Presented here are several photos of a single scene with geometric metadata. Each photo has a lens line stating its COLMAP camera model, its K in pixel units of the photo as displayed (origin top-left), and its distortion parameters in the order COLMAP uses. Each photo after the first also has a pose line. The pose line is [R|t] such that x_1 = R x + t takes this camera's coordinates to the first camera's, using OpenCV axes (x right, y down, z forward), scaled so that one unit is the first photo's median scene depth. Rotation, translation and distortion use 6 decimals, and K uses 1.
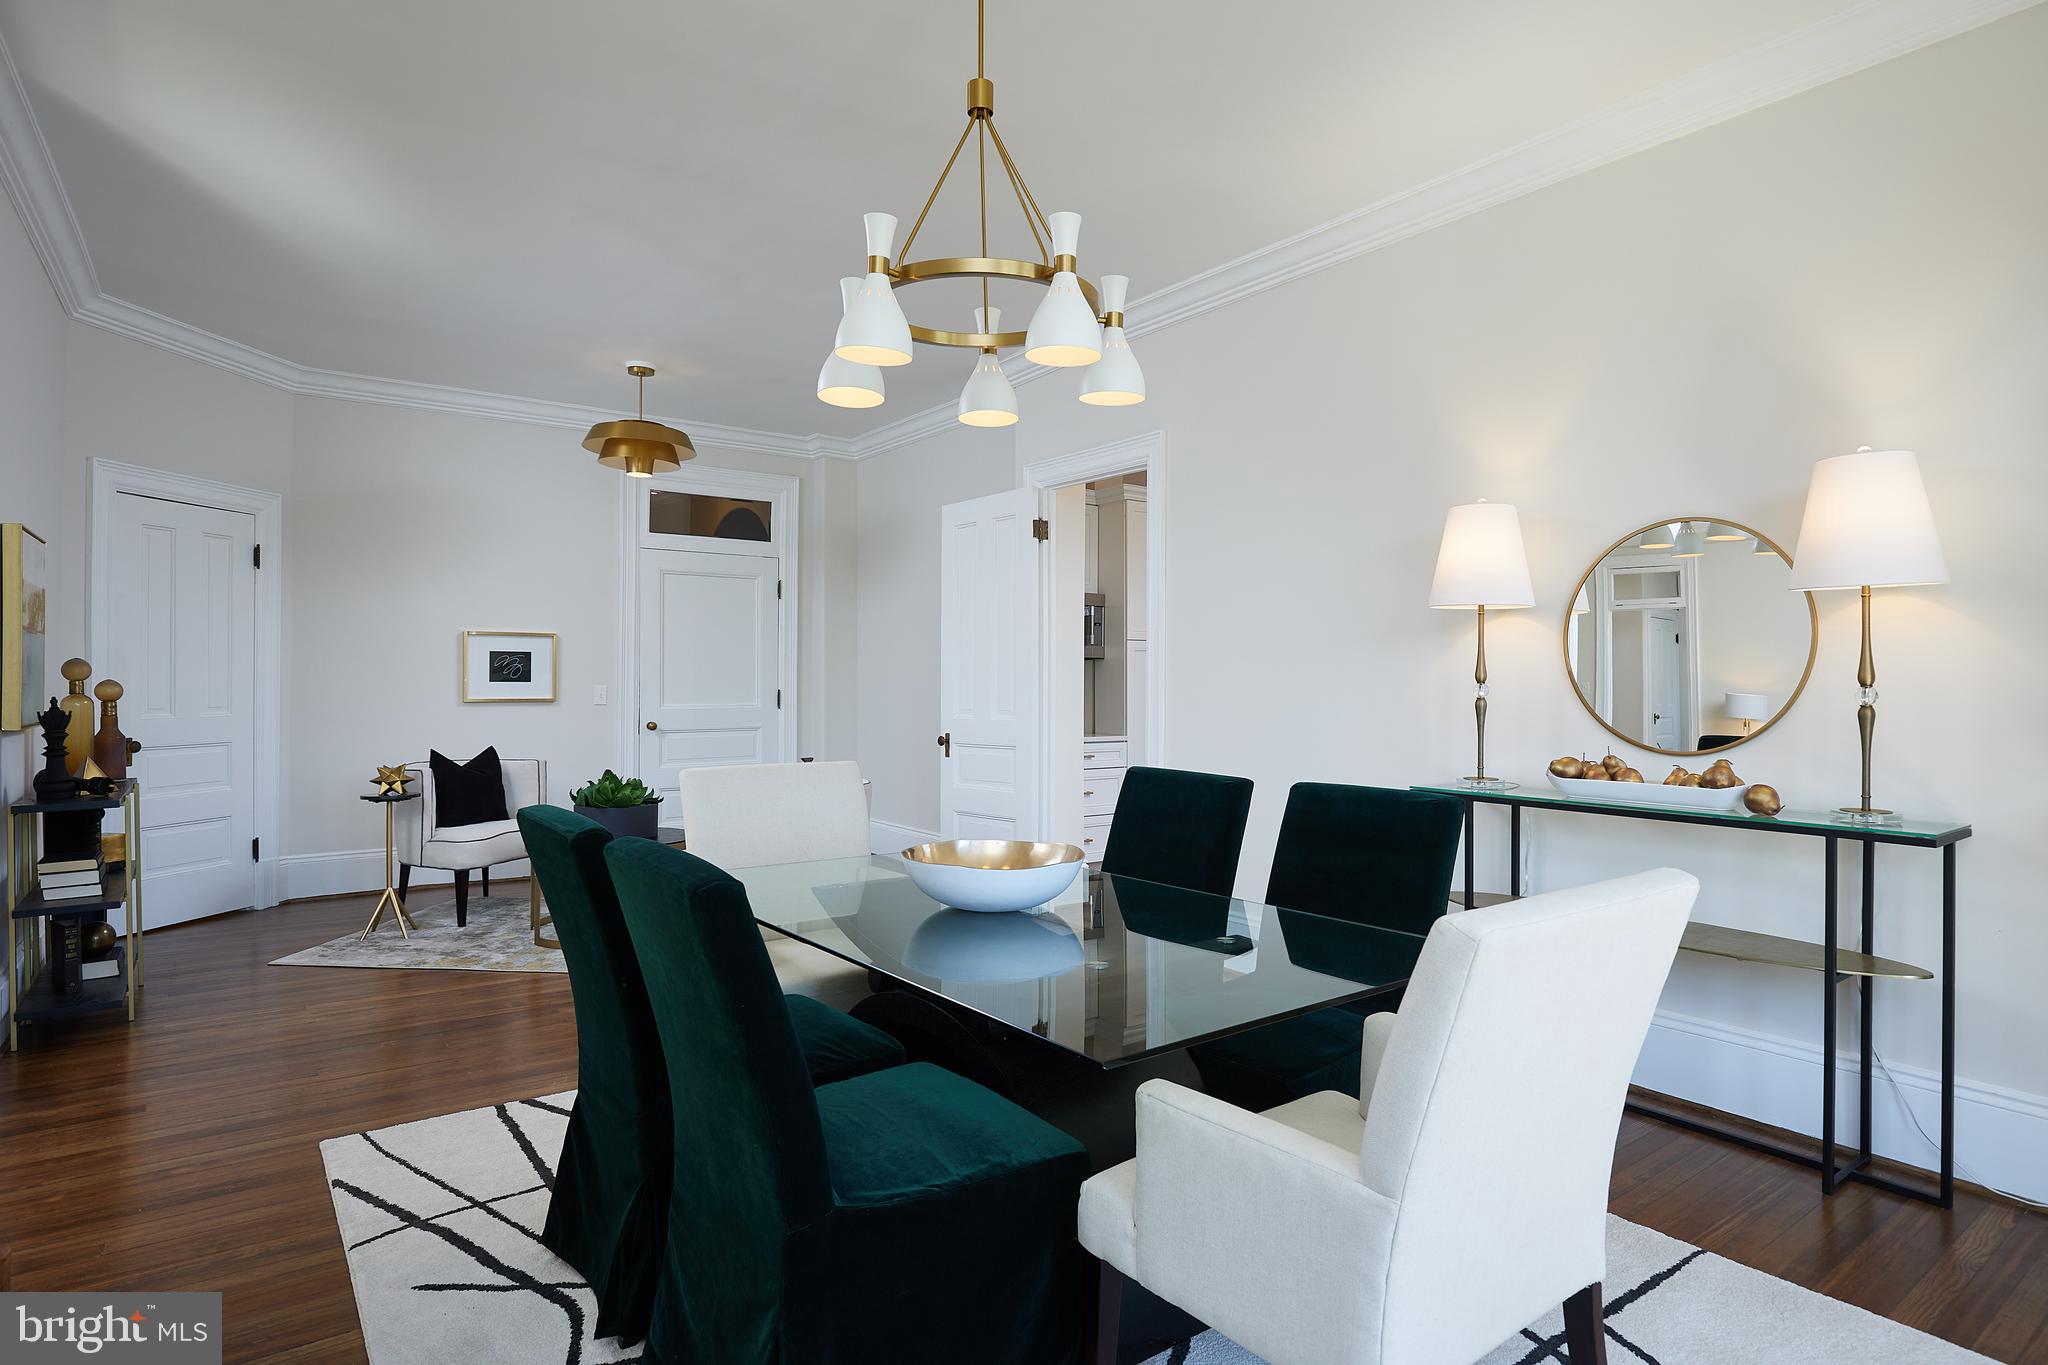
lens RADIAL K [[1111.4, 0, 1032.8], [0, 1111.4, 689.0], [0, 0, 1]] dist [-0.017616, 0.002233]
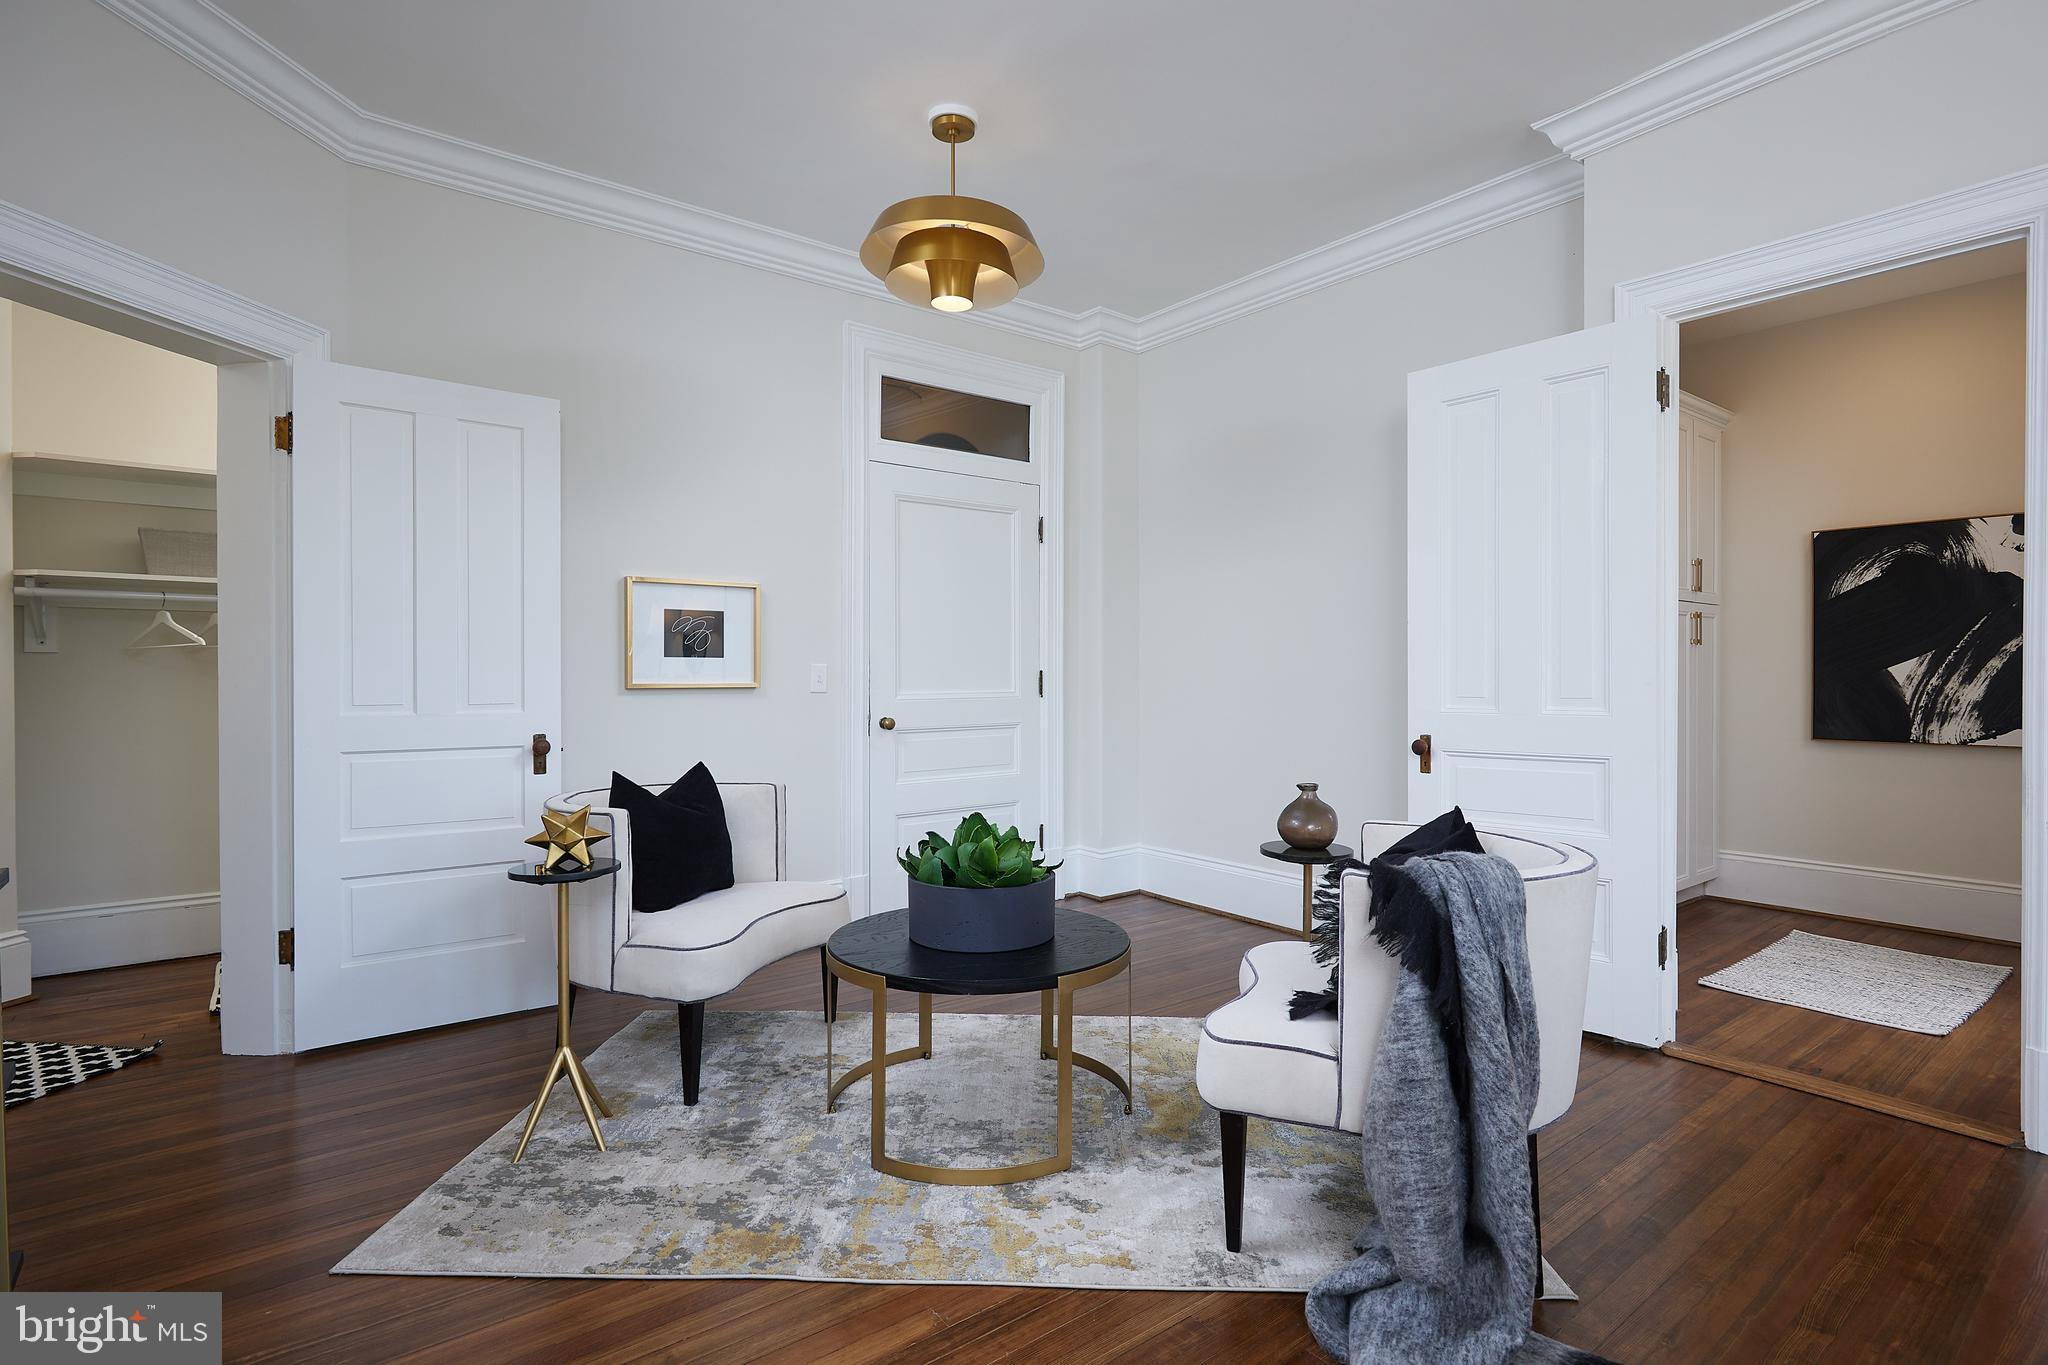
lens RADIAL K [[1013.8, 0, 1028.6], [0, 1013.8, 689.0], [0, 0, 1]] dist [0.003369, 0.000601]
pose [[0.999749, -0.003505, 0.022114, -0.336682], [0.003267, 0.999936, 0.010822, 0.007323], [-0.022150, -0.010747, 0.999697, 0.468598]]
